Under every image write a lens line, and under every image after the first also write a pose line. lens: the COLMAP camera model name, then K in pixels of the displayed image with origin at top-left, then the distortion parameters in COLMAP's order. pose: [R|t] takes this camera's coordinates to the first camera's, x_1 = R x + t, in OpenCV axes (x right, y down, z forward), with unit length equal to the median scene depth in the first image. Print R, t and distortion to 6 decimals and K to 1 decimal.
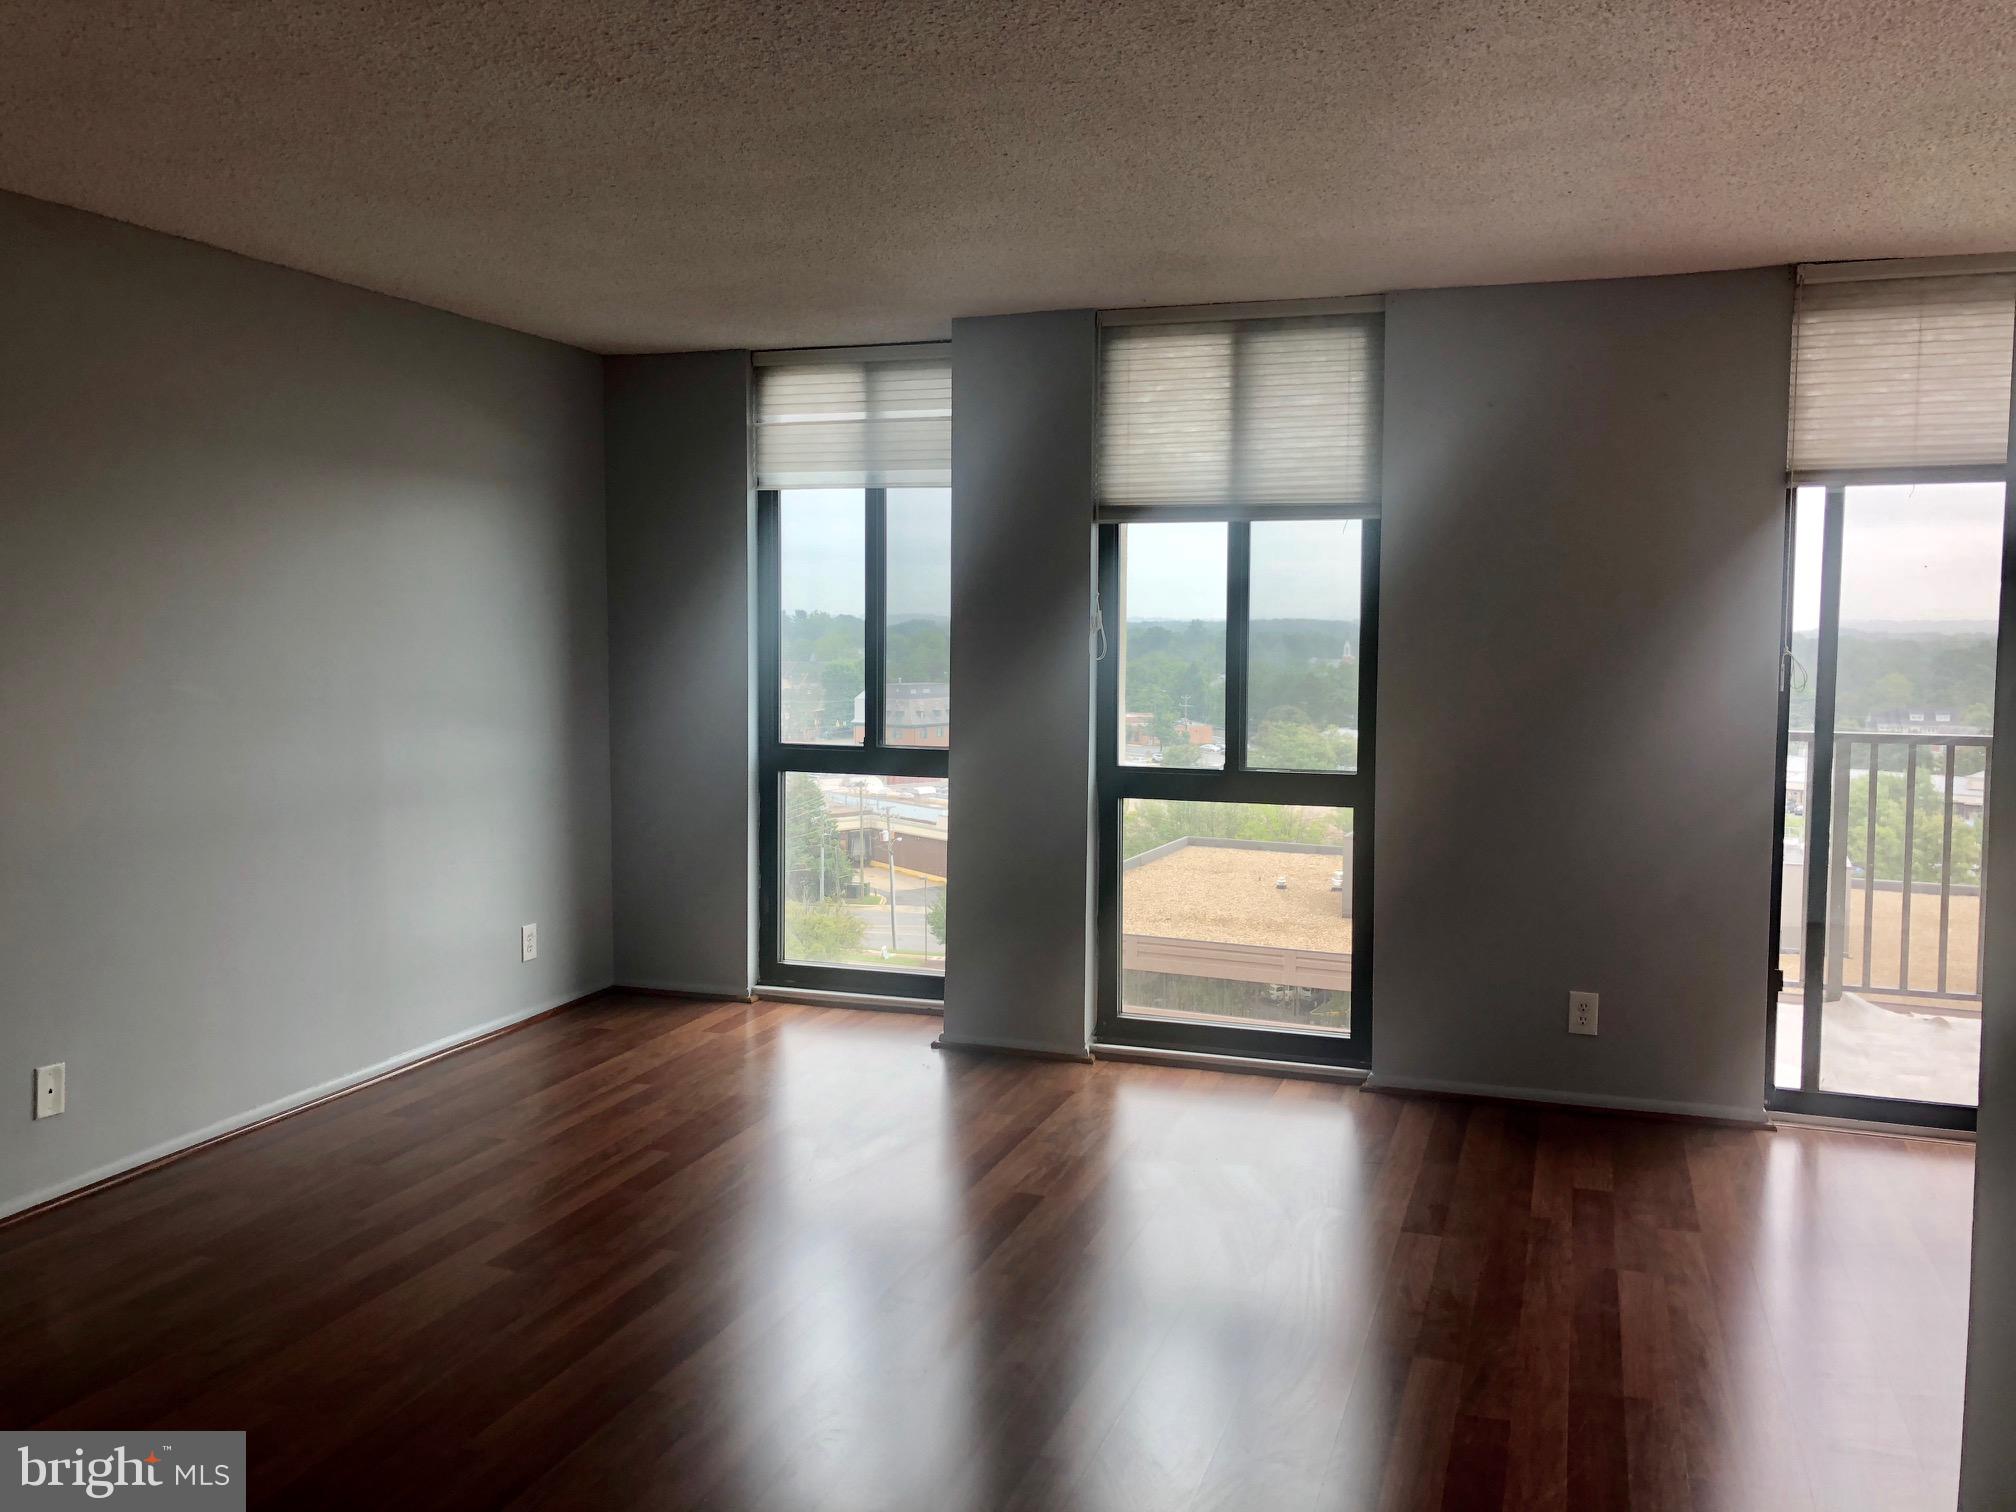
lens RADIAL K [[1654.2, 0, 1022.4], [0, 1654.2, 738.3], [0, 0, 1]] dist [0.068869, -0.101657]
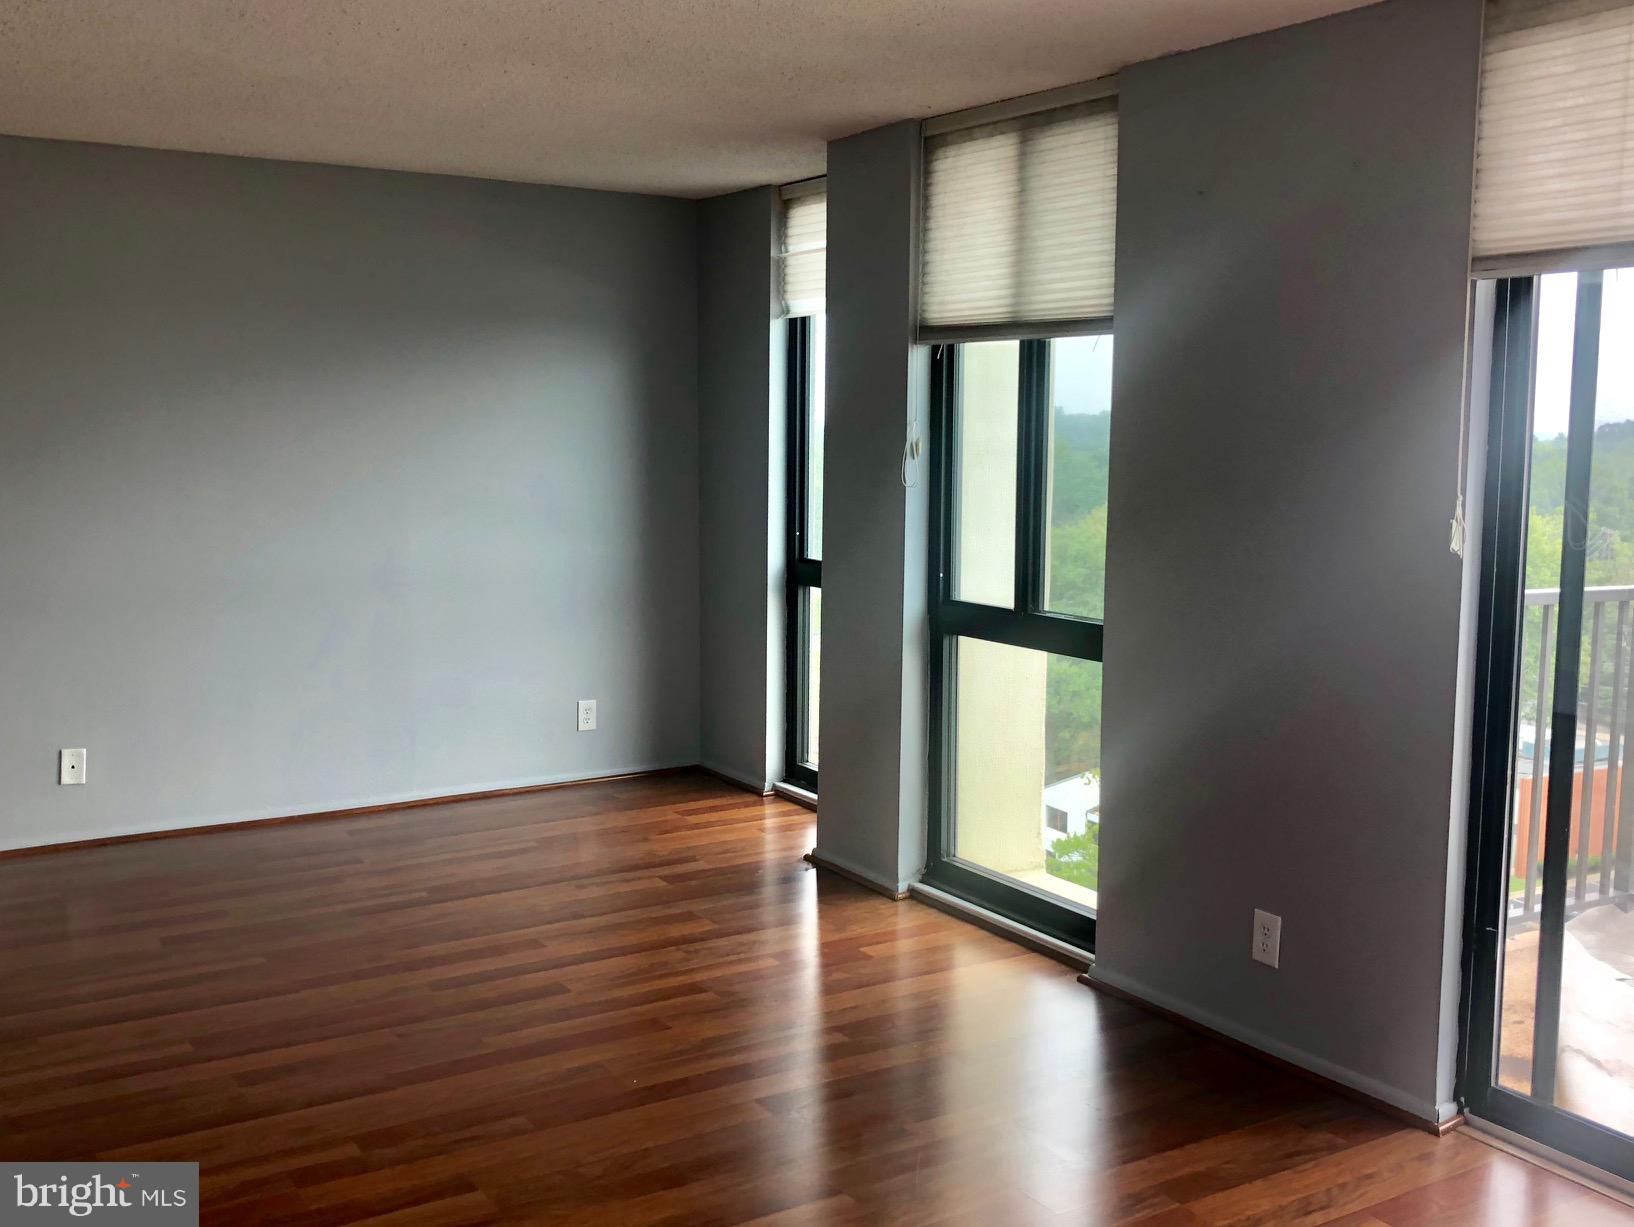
lens RADIAL K [[1644.4, 0, 814.4], [0, 1644.4, 606.4], [0, 0, 1]] dist [0.042272, 0.000000]
pose [[0.787997, 0.074420, -0.611164, 0.569162], [-0.052887, 0.997181, 0.053234, -0.025275], [0.613403, -0.009626, 0.789711, 0.200598]]
